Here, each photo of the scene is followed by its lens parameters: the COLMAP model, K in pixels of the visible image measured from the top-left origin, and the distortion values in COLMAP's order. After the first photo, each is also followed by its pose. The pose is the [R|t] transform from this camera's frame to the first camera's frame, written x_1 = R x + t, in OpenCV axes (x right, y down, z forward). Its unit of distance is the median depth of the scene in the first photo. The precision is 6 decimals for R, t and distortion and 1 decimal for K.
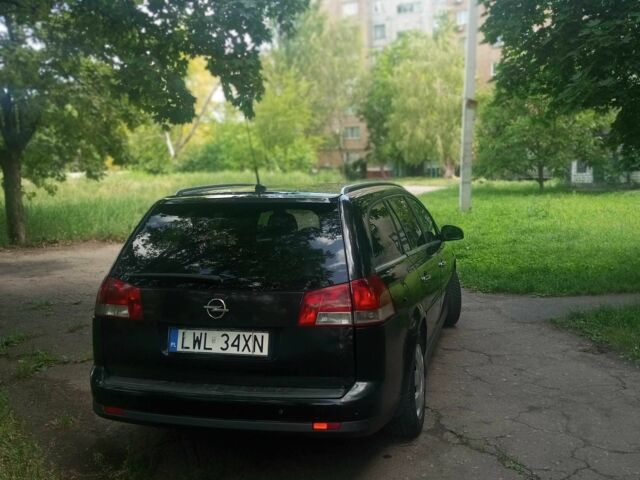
lens RADIAL K [[665.8, 0, 323.2], [0, 665.8, 236.8], [0, 0, 1]] dist [0.067787, 0.000000]
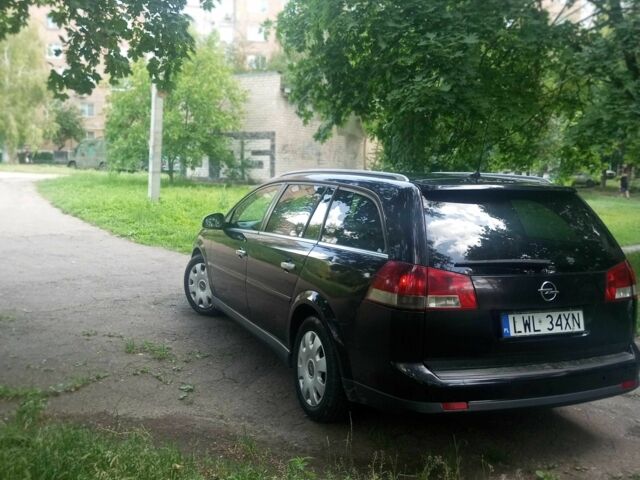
lens RADIAL K [[665.8, 0, 322.0], [0, 665.8, 244.4], [0, 0, 1]] dist [0.067787, 0.000000]
pose [[0.796792, -0.022392, 0.603838, -1.066386], [0.008099, 0.999619, 0.026381, 0.004181], [-0.604199, -0.016130, 0.796670, 0.378523]]
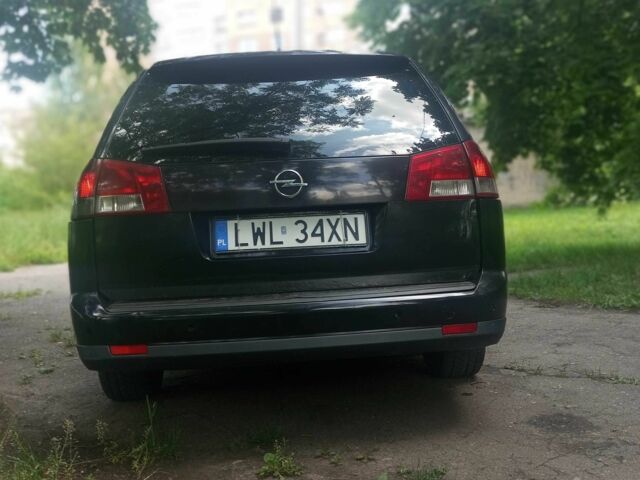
lens RADIAL K [[665.8, 0, 321.0], [0, 665.8, 238.9], [0, 0, 1]] dist [0.067787, 0.000000]
pose [[0.953550, -0.039667, 0.298612, -0.337265], [0.061160, 0.996139, -0.062978, 0.210961], [-0.294961, 0.078316, 0.952295, 0.326819]]
